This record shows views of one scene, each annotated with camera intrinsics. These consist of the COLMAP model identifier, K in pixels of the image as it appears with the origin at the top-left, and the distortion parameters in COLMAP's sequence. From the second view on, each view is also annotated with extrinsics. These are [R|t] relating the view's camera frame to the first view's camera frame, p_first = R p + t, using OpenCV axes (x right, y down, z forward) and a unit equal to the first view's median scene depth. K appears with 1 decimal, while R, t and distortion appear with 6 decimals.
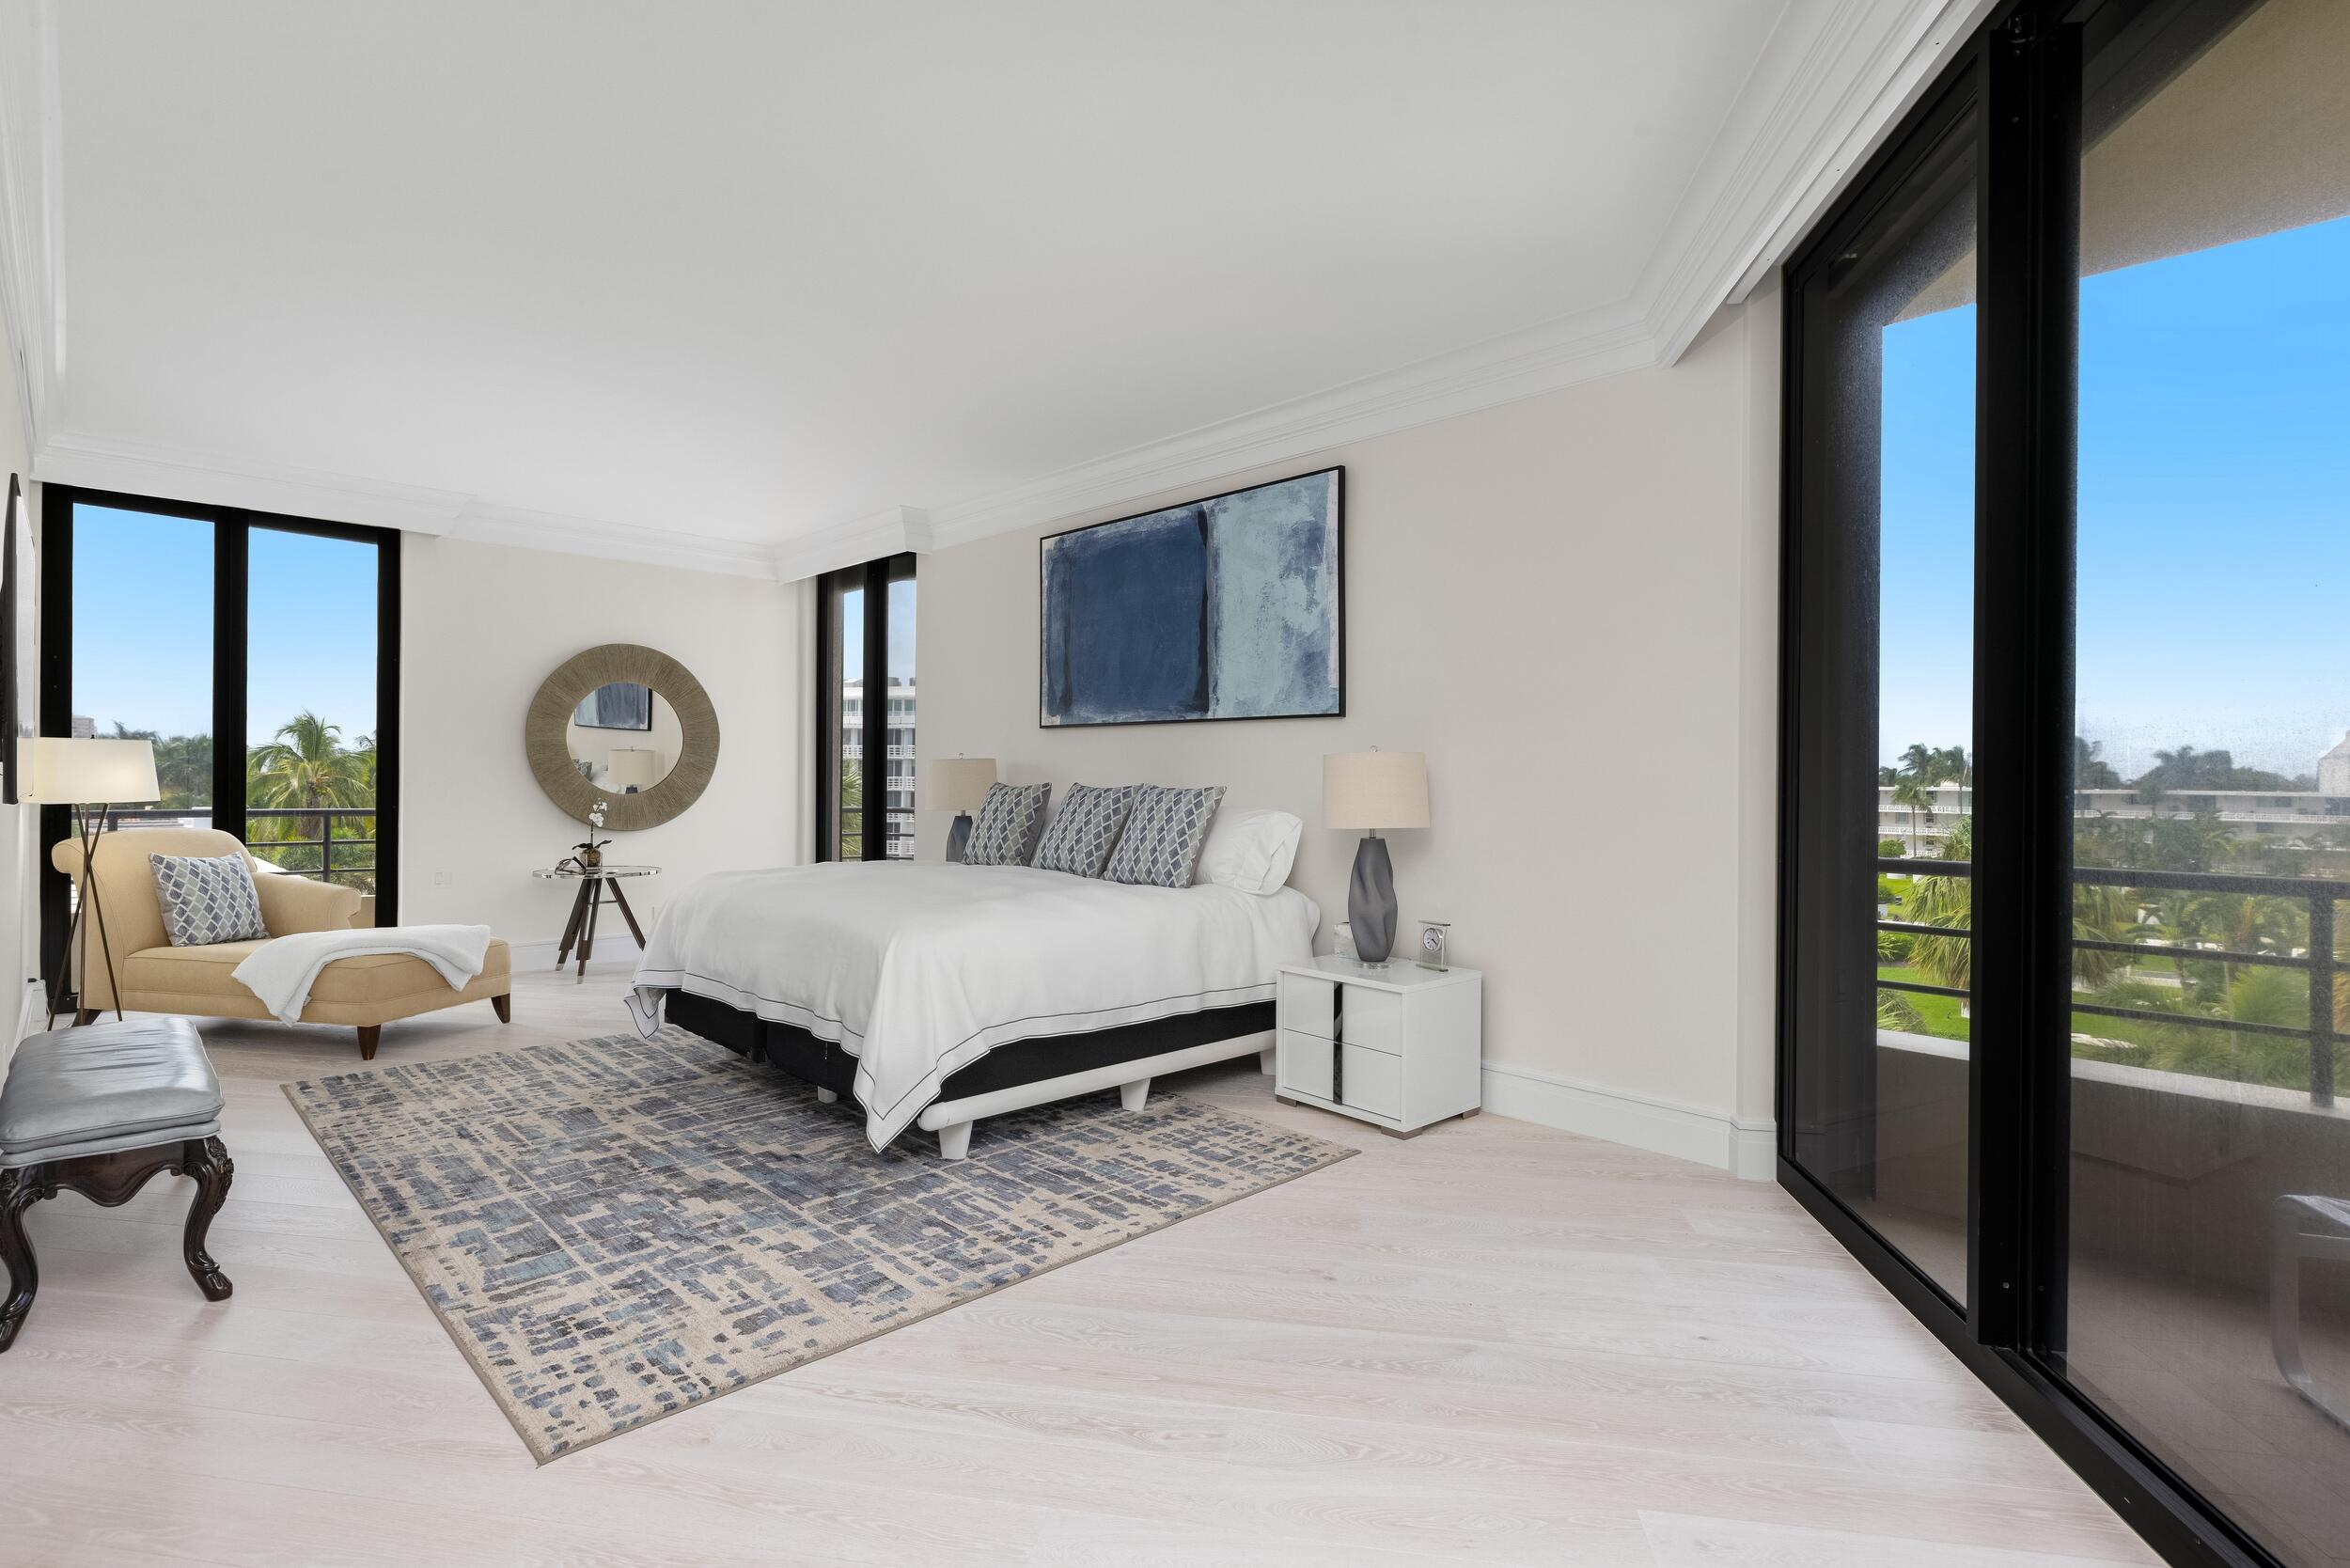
lens RADIAL K [[1096.4, 0, 1165.3], [0, 1096.4, 783.2], [0, 0, 1]] dist [-0.009679, 0.000946]
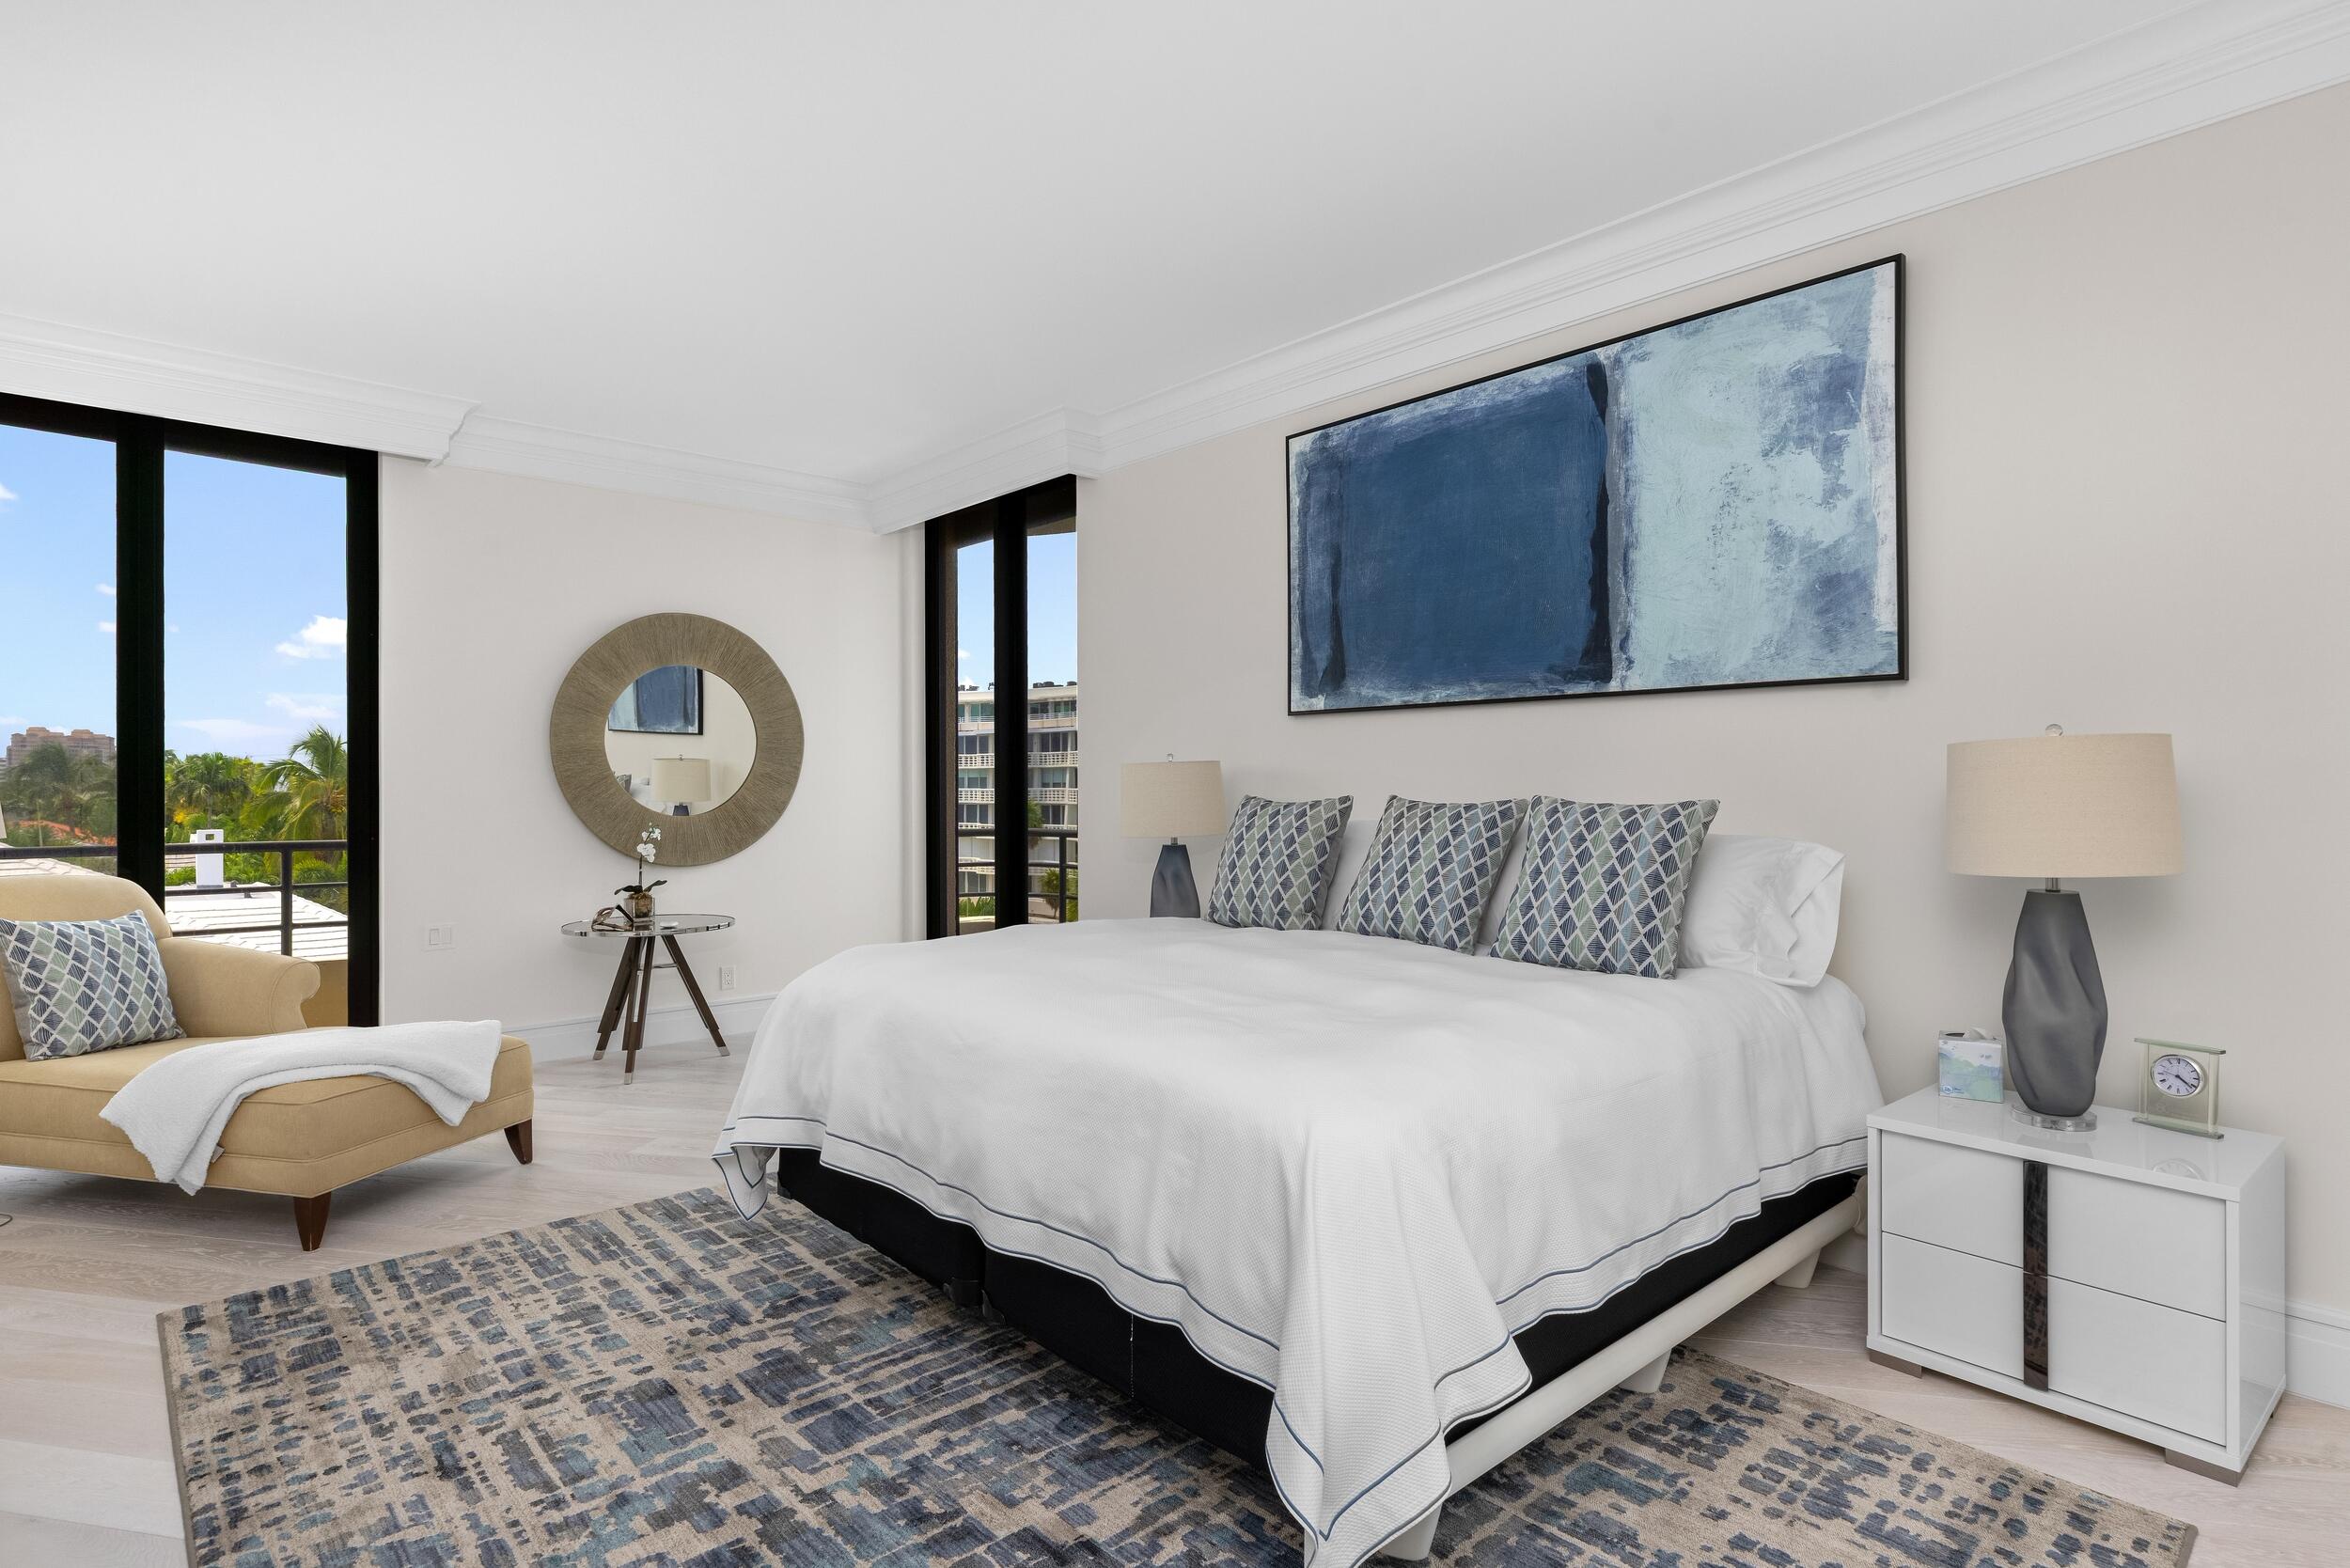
lens RADIAL K [[1173.9, 0, 1169.2], [0, 1173.9, 784.6], [0, 0, 1]] dist [-0.004267, -0.000482]
pose [[0.999049, -0.011613, -0.042023, -0.200673], [0.011359, 0.999916, -0.006279, -0.004386], [0.042092, 0.005795, 0.999097, 0.337998]]
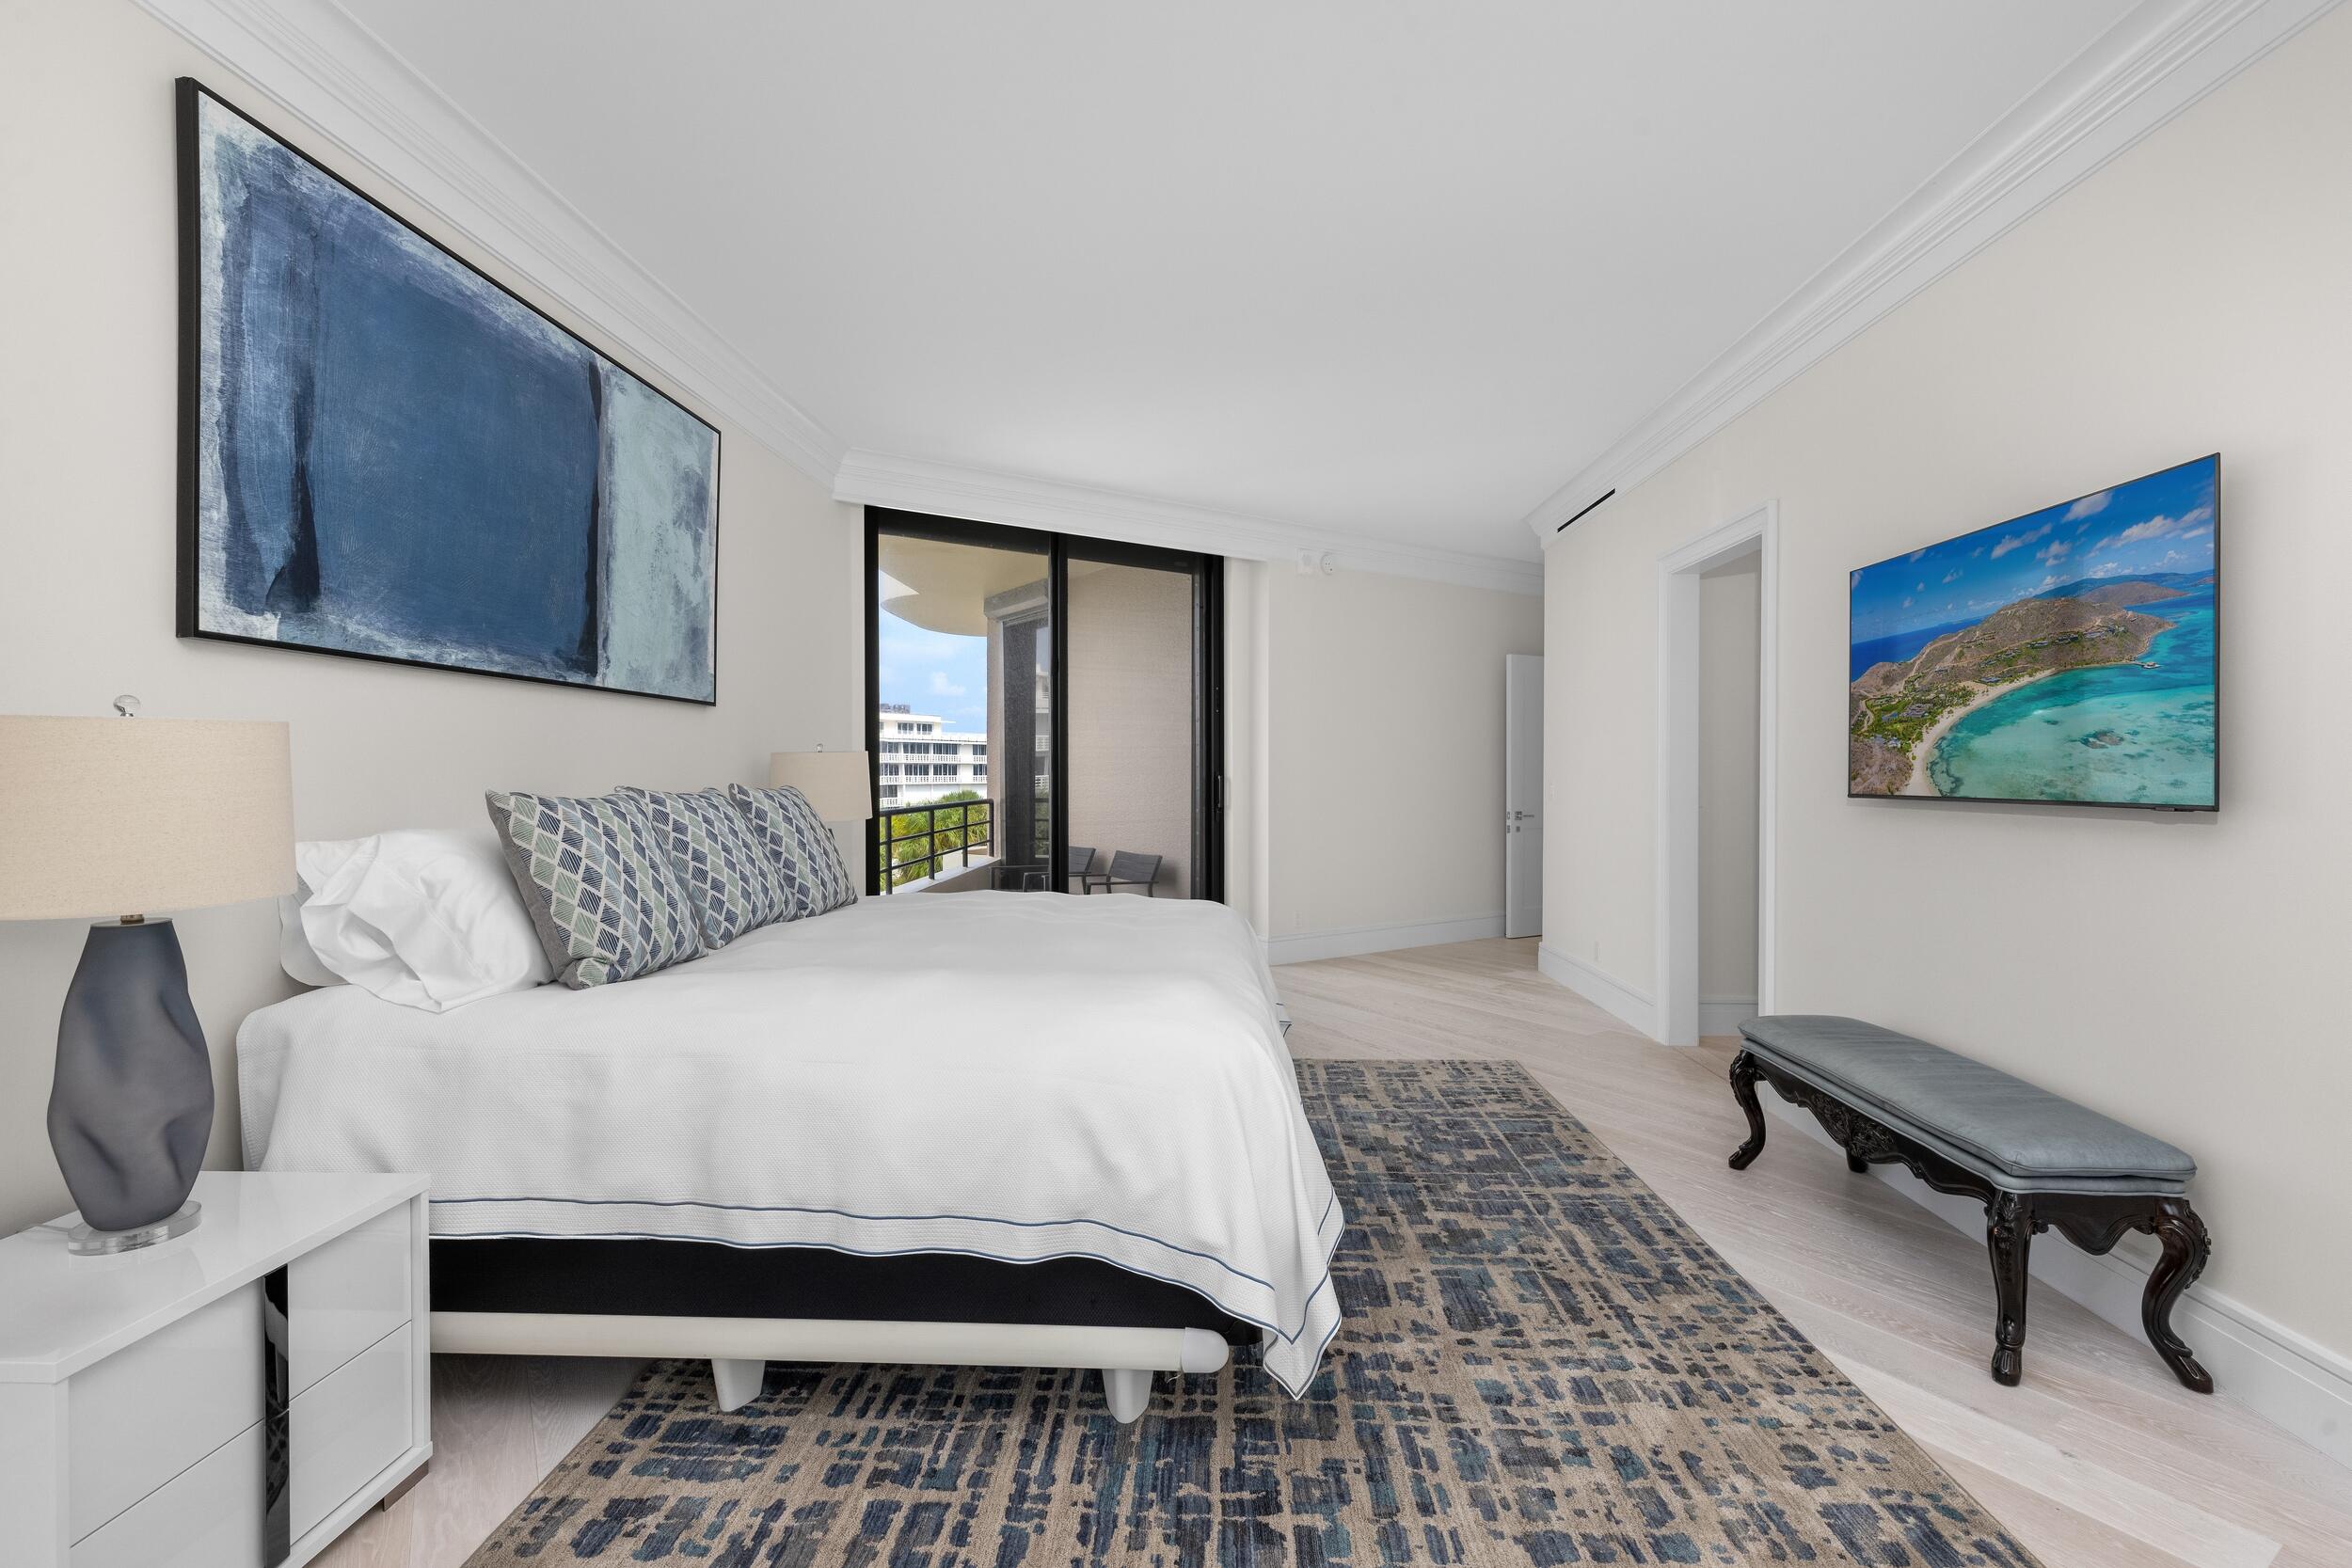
lens RADIAL K [[1073.4, 0, 1170.7], [0, 1073.4, 783.5], [0, 0, 1]] dist [0.000396, -0.000585]
pose [[-0.678301, -0.014355, 0.734644, -0.720793], [0.000194, 0.999806, 0.019714, -0.013709], [-0.734785, 0.013514, -0.678166, 1.271945]]
